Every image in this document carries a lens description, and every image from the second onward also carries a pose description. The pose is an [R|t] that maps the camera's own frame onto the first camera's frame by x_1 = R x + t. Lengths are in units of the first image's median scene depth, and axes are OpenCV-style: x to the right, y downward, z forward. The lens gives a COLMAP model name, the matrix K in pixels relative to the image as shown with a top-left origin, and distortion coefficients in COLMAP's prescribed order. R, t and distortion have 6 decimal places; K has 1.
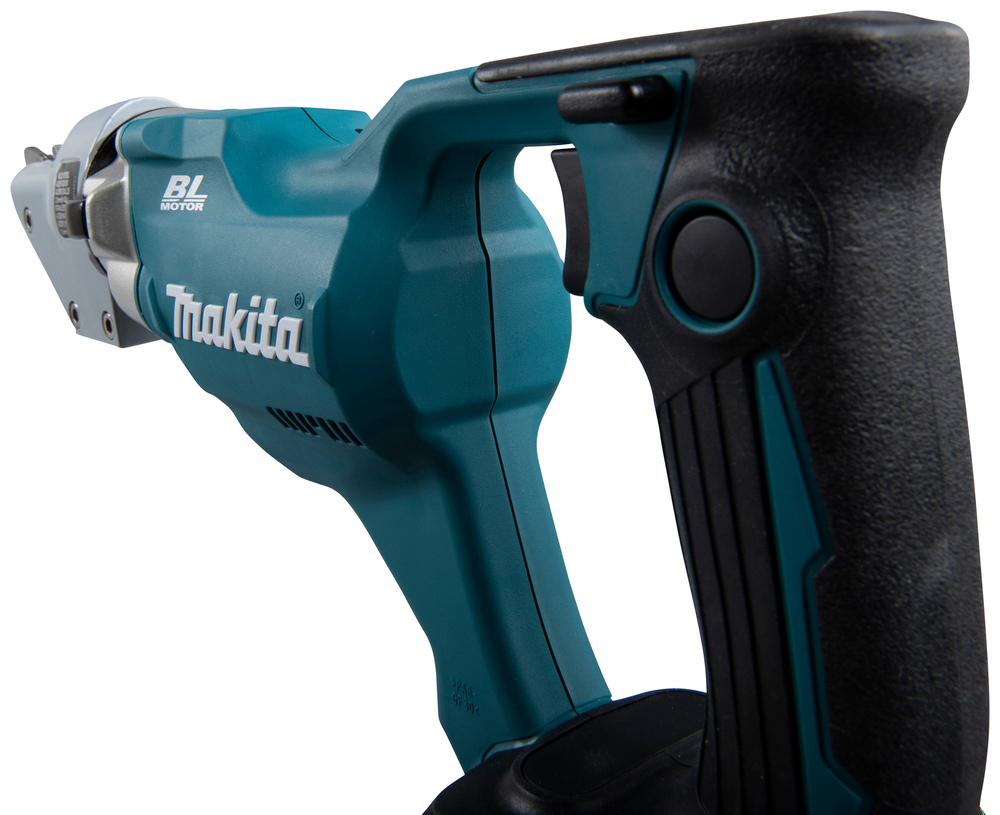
lens RADIAL K [[1099.3, 0, 475.6], [0, 1099.3, 317.1], [0, 0, 1]] dist [-0.022209, -0.022379]
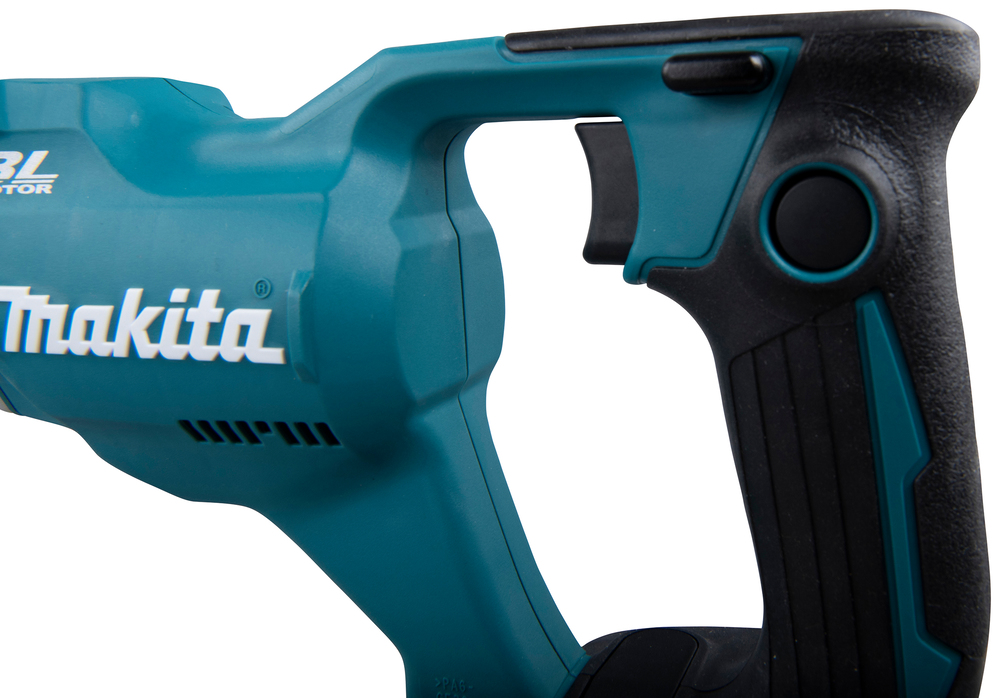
lens RADIAL K [[968.3, 0, 634.1], [0, 968.3, 265.6], [0, 0, 1]] dist [-0.016531, -0.025939]
pose [[0.824907, -0.042517, 0.563668, -0.458655], [0.070681, 0.997099, -0.028228, 0.011971], [-0.560833, 0.063126, 0.825519, 0.261179]]
